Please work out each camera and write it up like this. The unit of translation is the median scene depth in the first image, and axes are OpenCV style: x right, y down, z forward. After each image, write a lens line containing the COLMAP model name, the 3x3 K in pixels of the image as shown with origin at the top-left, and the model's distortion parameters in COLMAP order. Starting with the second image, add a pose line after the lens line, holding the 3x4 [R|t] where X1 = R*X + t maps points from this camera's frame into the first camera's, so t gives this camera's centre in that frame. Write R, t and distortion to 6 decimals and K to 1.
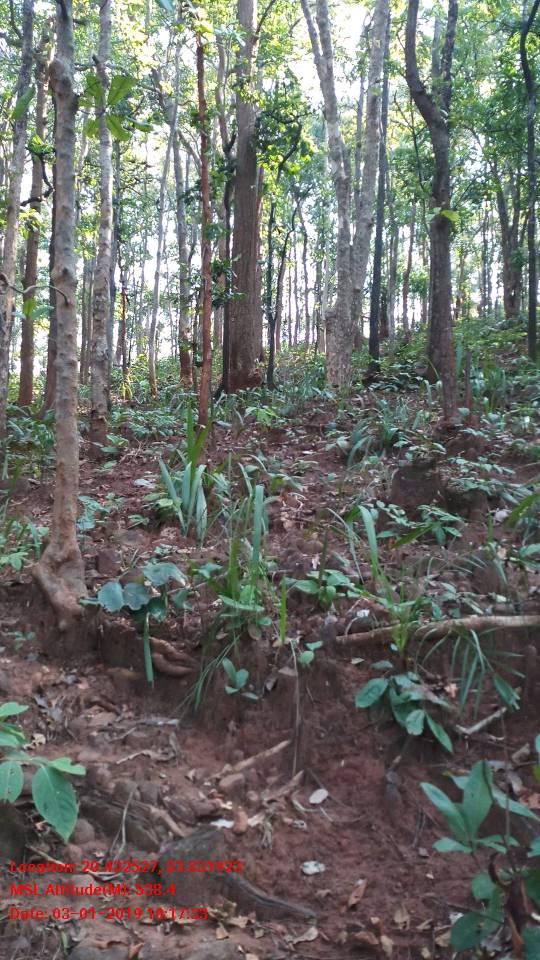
lens RADIAL K [[822.8, 0, 270.7], [0, 822.8, 479.7], [0, 0, 1]] dist [0.007955, -0.003263]
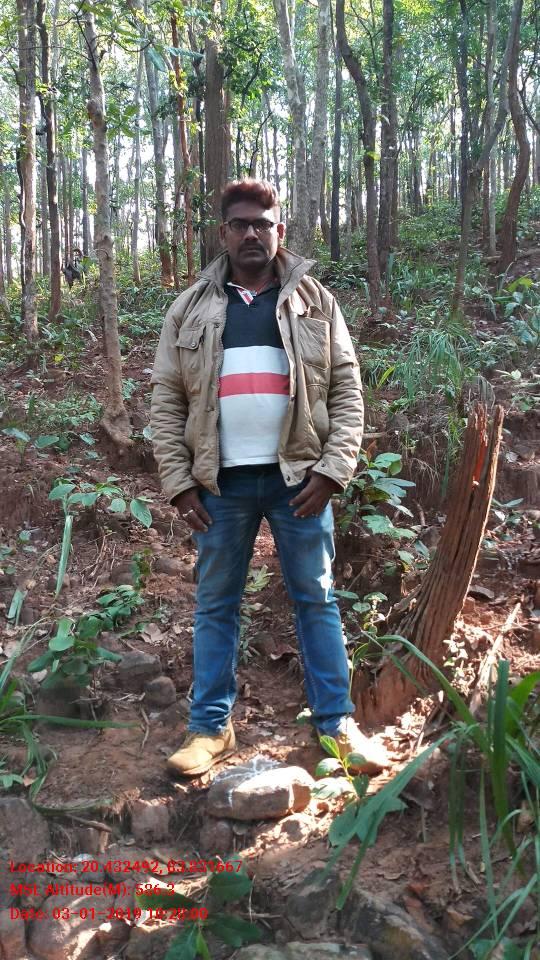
lens RADIAL K [[822.8, 0, 271.2], [0, 822.8, 483.2], [0, 0, 1]] dist [0.007955, -0.003263]
pose [[0.999143, -0.037844, 0.016737, 0.015333], [0.035209, 0.989998, 0.136614, 0.007641], [-0.021740, -0.135908, 0.990483, -0.357439]]
